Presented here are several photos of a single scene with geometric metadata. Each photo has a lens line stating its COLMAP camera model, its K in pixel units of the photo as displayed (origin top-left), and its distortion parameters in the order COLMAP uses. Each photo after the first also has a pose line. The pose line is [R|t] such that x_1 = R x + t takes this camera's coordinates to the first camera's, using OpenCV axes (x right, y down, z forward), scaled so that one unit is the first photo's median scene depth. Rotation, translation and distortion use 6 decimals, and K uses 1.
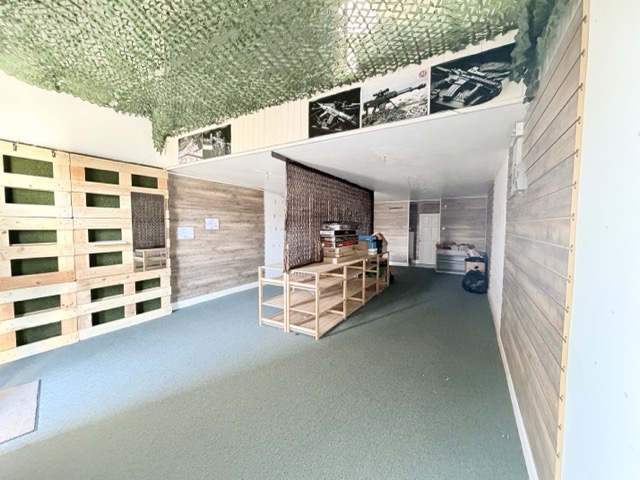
lens RADIAL K [[255.6, 0, 318.4], [0, 255.6, 240.0], [0, 0, 1]] dist [0.002947, -0.000609]
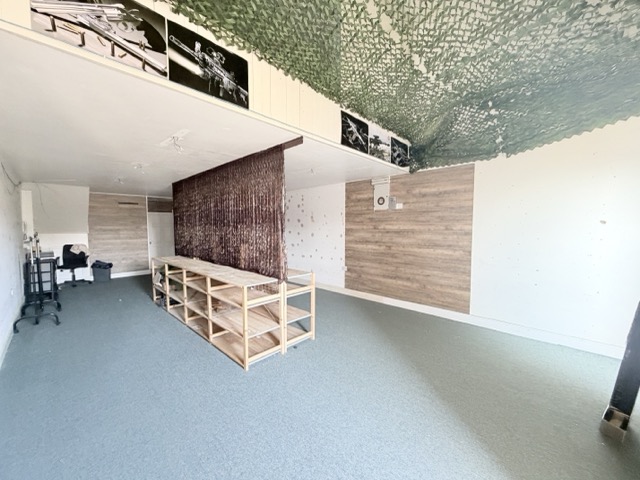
lens RADIAL K [[255.6, 0, 318.9], [0, 255.6, 240.9], [0, 0, 1]] dist [0.002947, -0.000609]
pose [[0.224661, -0.059492, 0.972619, -1.182571], [0.056610, 0.997246, 0.047922, -0.052900], [-0.972791, 0.044294, 0.227410, 0.908045]]
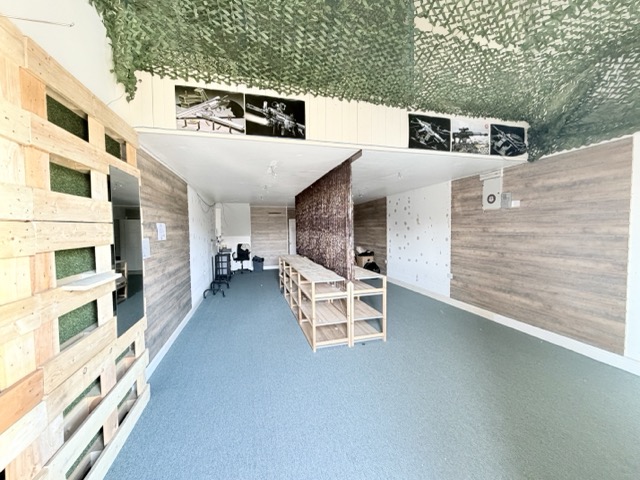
lens RADIAL K [[255.6, 0, 318.6], [0, 255.6, 241.1], [0, 0, 1]] dist [0.002947, -0.000609]
pose [[0.691845, -0.048250, 0.720432, -1.131586], [0.058399, 0.998235, 0.010774, -0.048489], [-0.719680, 0.034619, 0.693442, 0.574476]]
